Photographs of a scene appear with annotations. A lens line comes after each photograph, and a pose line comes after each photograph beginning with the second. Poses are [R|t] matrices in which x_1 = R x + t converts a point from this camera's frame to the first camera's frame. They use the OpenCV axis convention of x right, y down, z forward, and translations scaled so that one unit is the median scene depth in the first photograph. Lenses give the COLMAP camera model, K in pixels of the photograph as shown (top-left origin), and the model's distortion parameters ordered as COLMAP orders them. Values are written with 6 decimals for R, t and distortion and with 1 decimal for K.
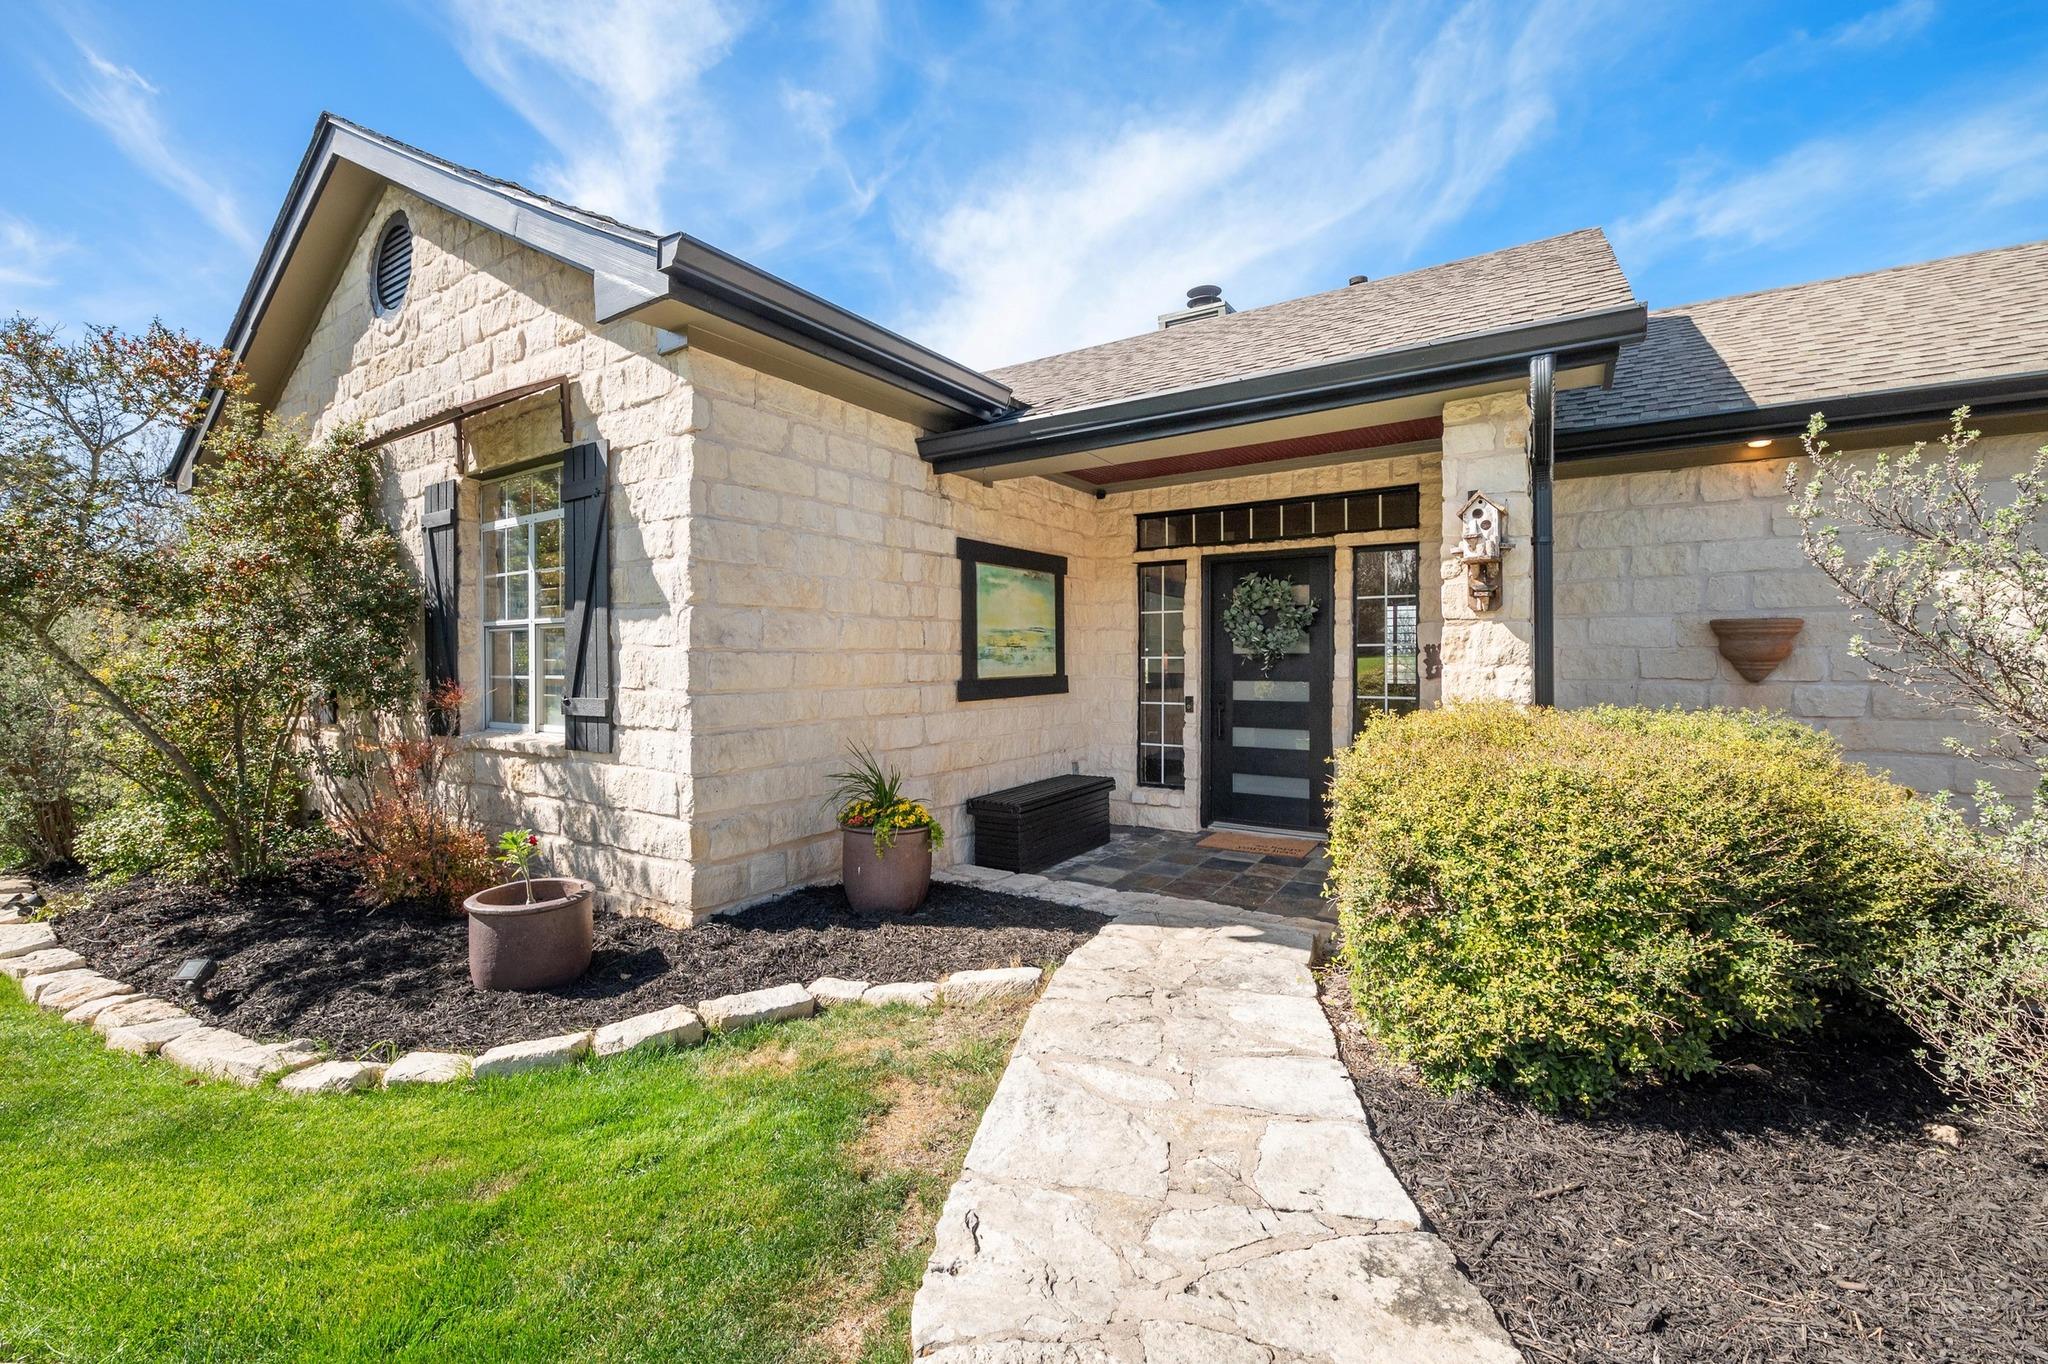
lens RADIAL K [[812.4, 0, 1006.7], [0, 812.4, 667.5], [0, 0, 1]] dist [-0.006359, 0.001113]
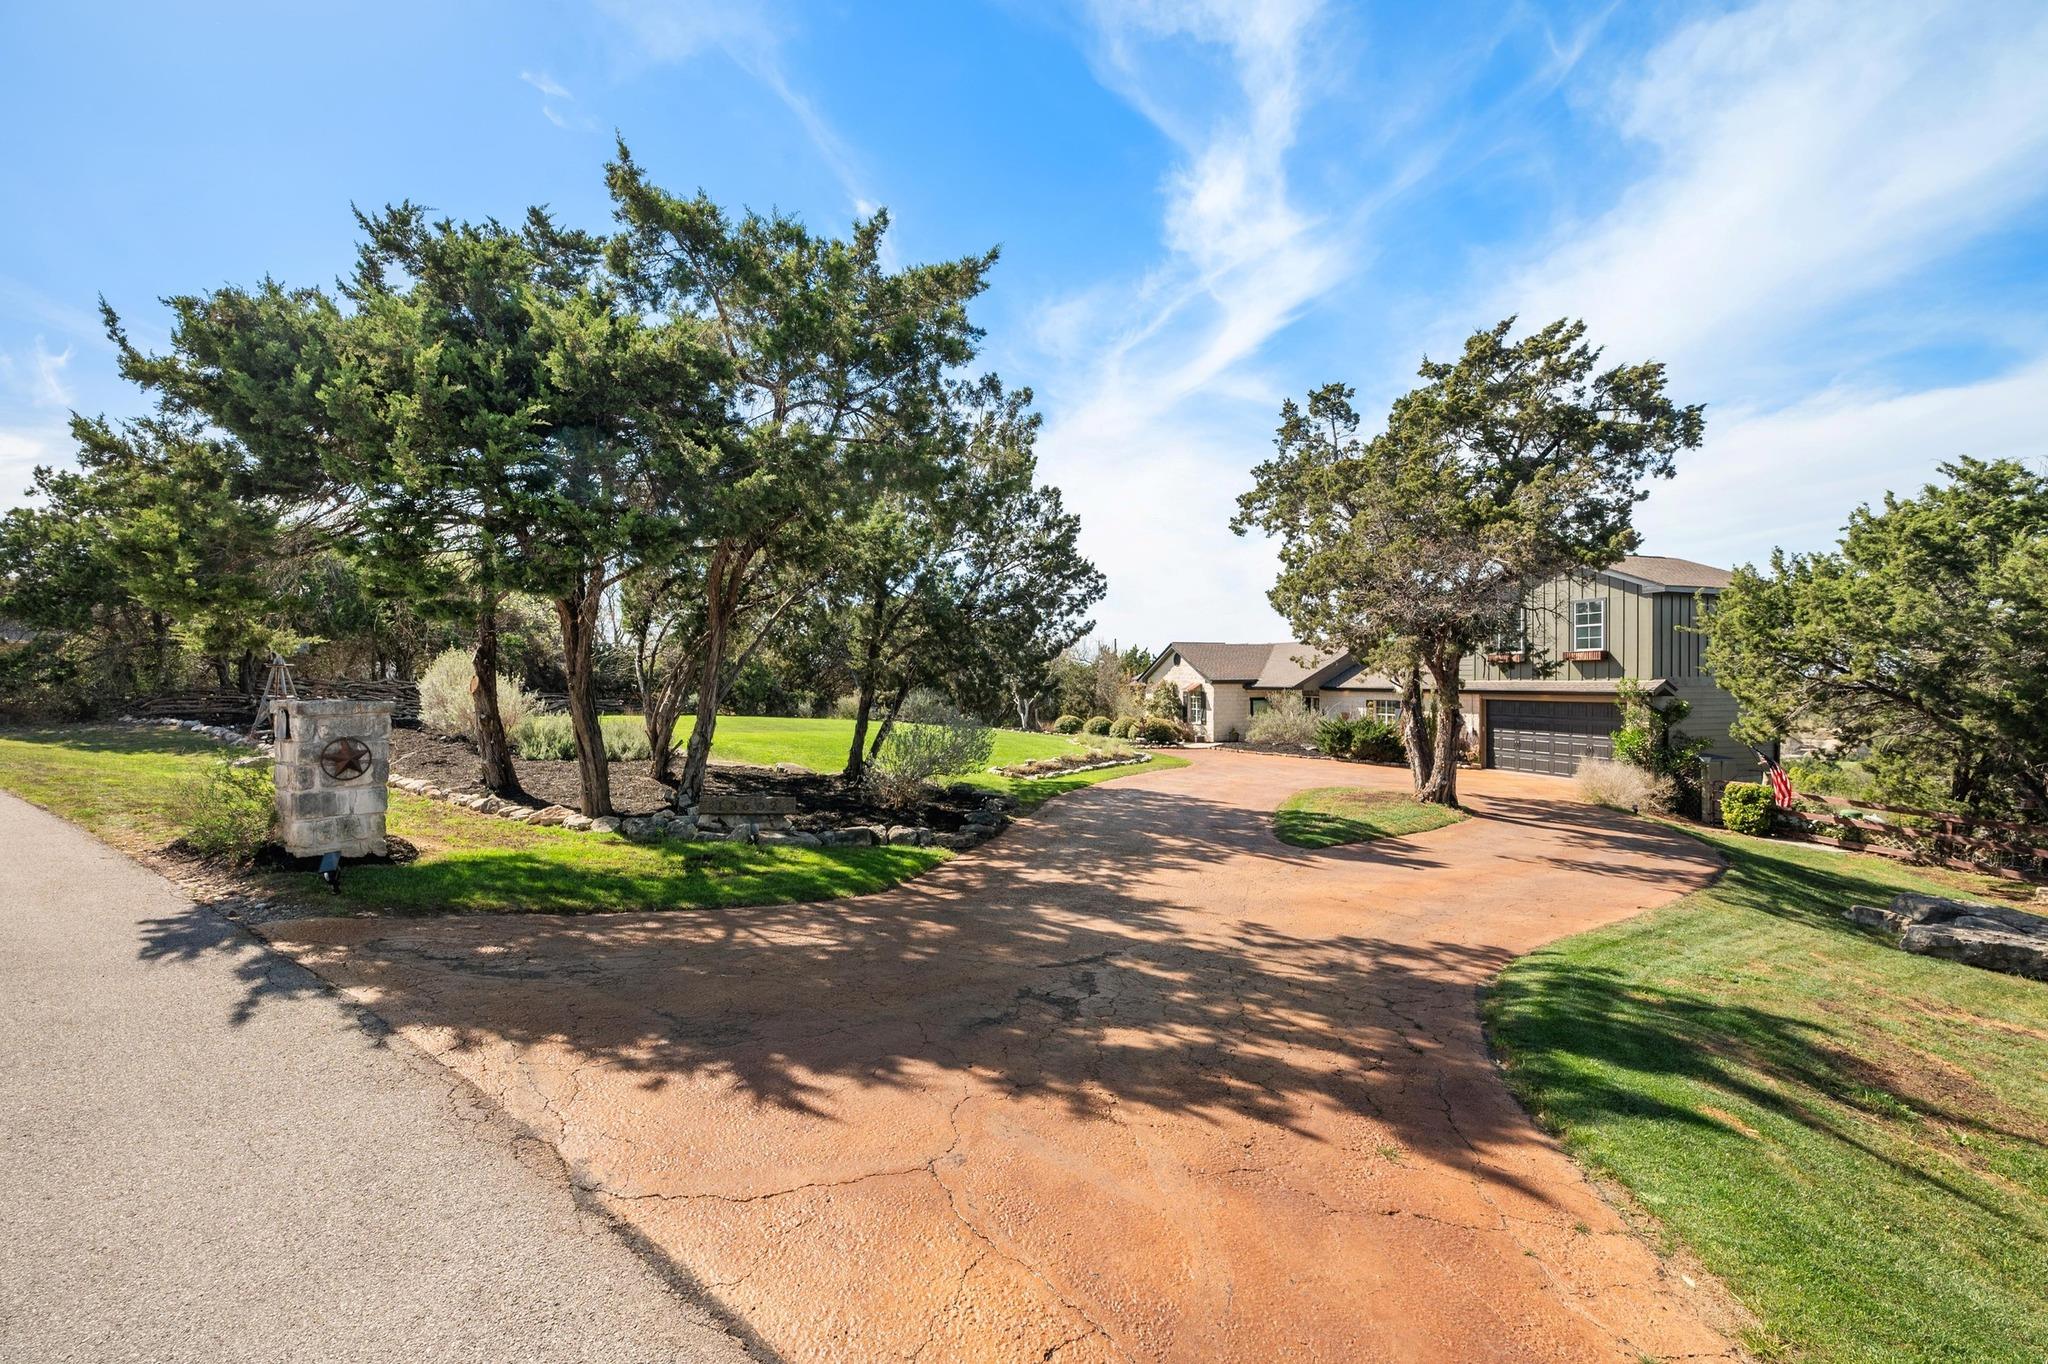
lens RADIAL K [[812.4, 0, 1013.8], [0, 812.4, 681.4], [0, 0, 1]] dist [-0.006359, 0.001113]
pose [[0.788896, 0.002756, -0.614521, 3.032530], [-0.004400, 0.999990, -0.001163, -0.318233], [0.614511, 0.003621, 0.788900, -6.673443]]
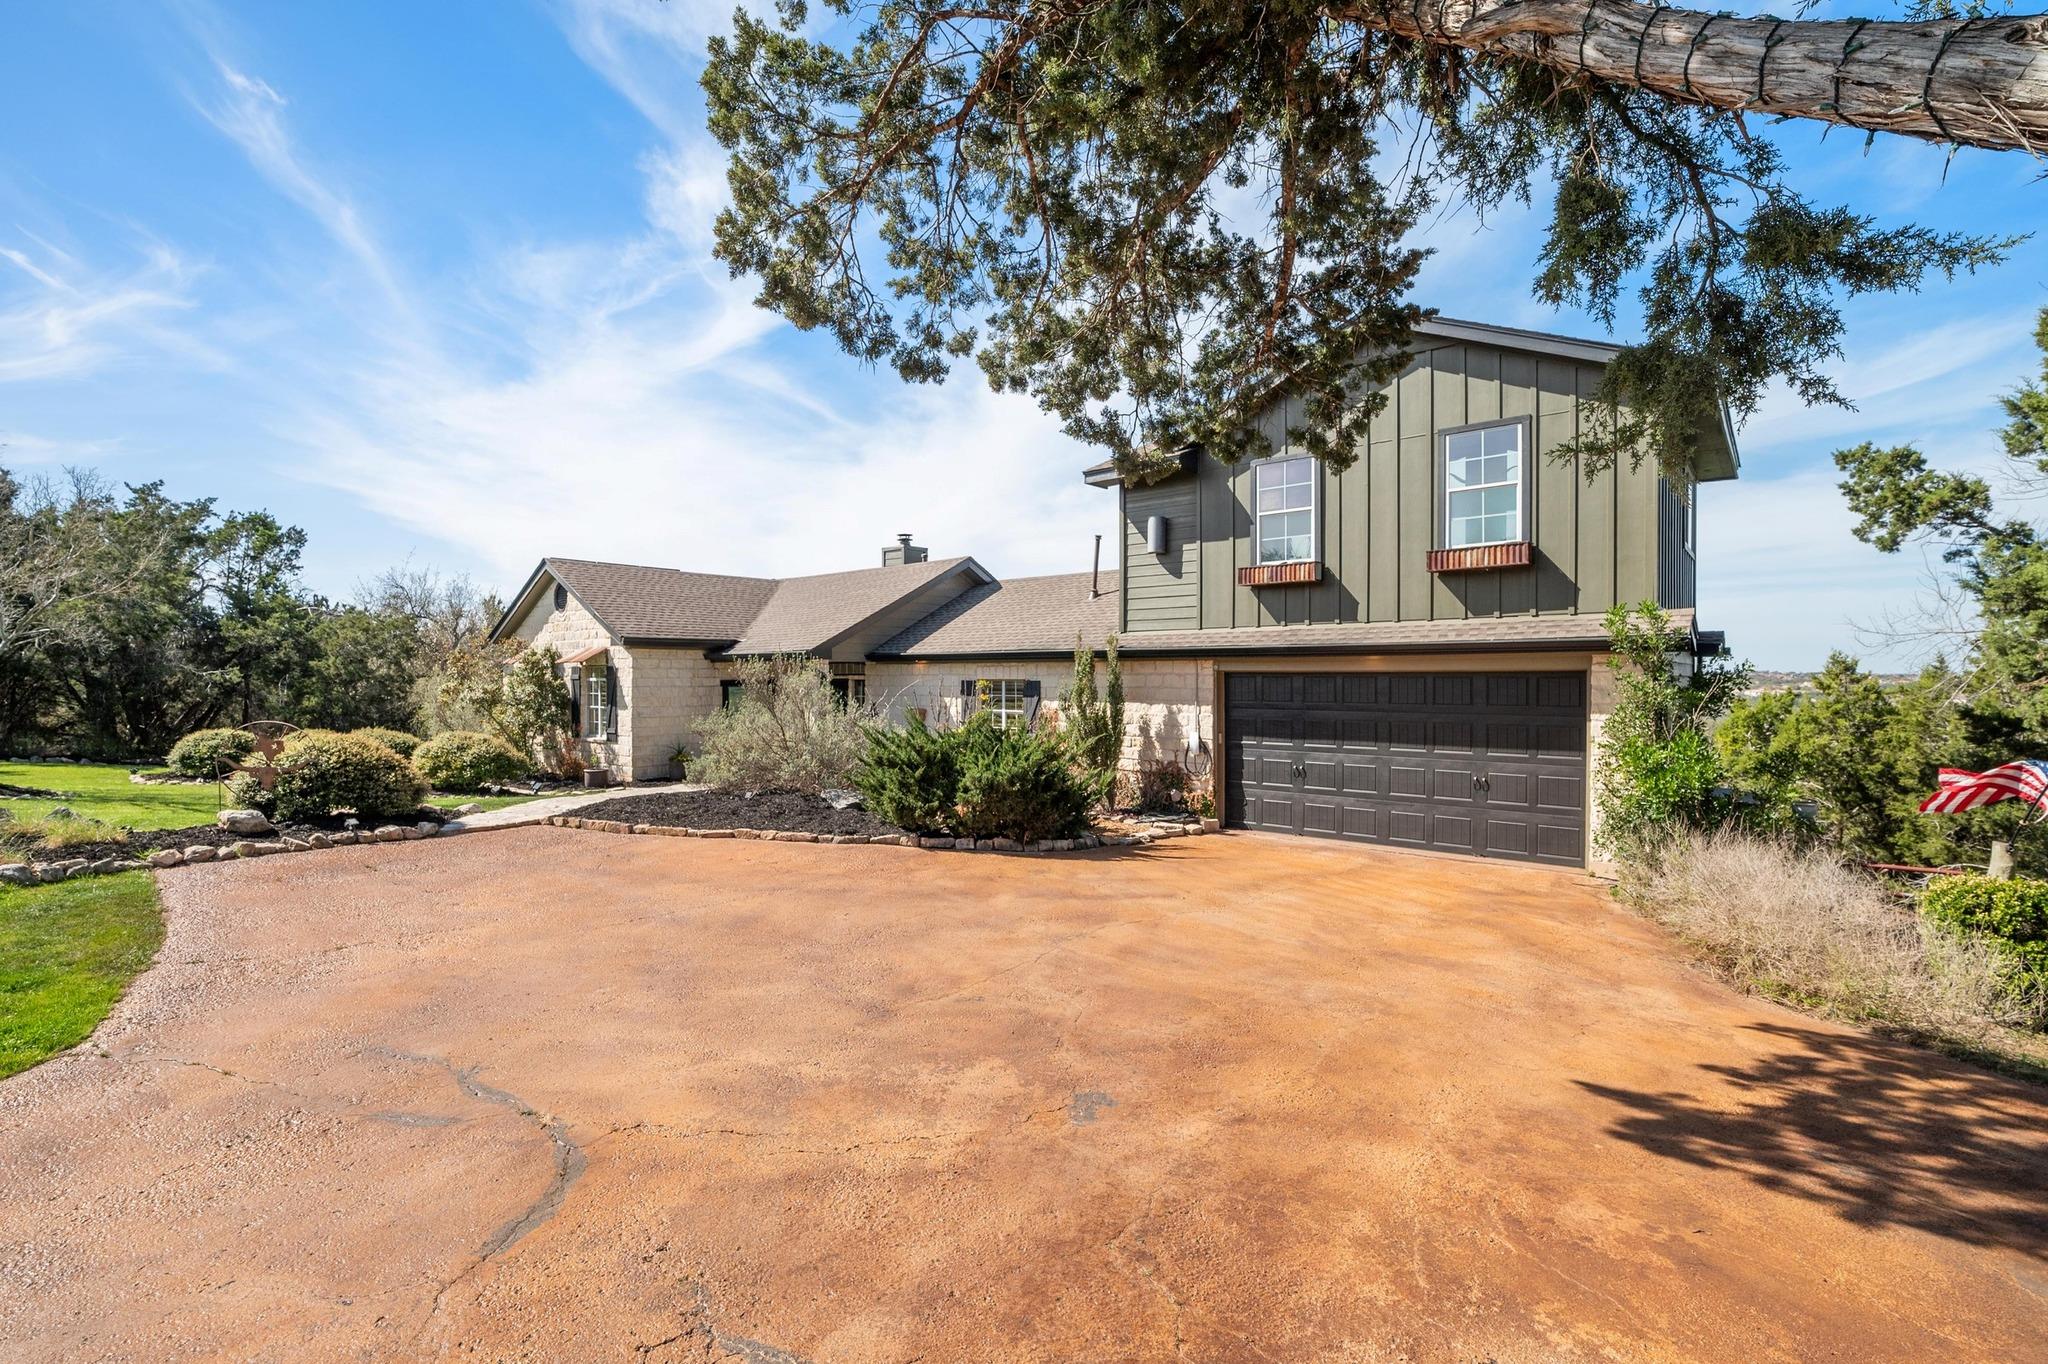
lens RADIAL K [[922.5, 0, 1033.0], [0, 922.5, 683.0], [0, 0, 1]] dist [-0.012642, -0.000934]
pose [[0.992702, 0.003547, -0.120543, 1.839574], [-0.003758, 0.999992, -0.001525, -0.164346], [0.120537, 0.001967, 0.992707, -2.858007]]
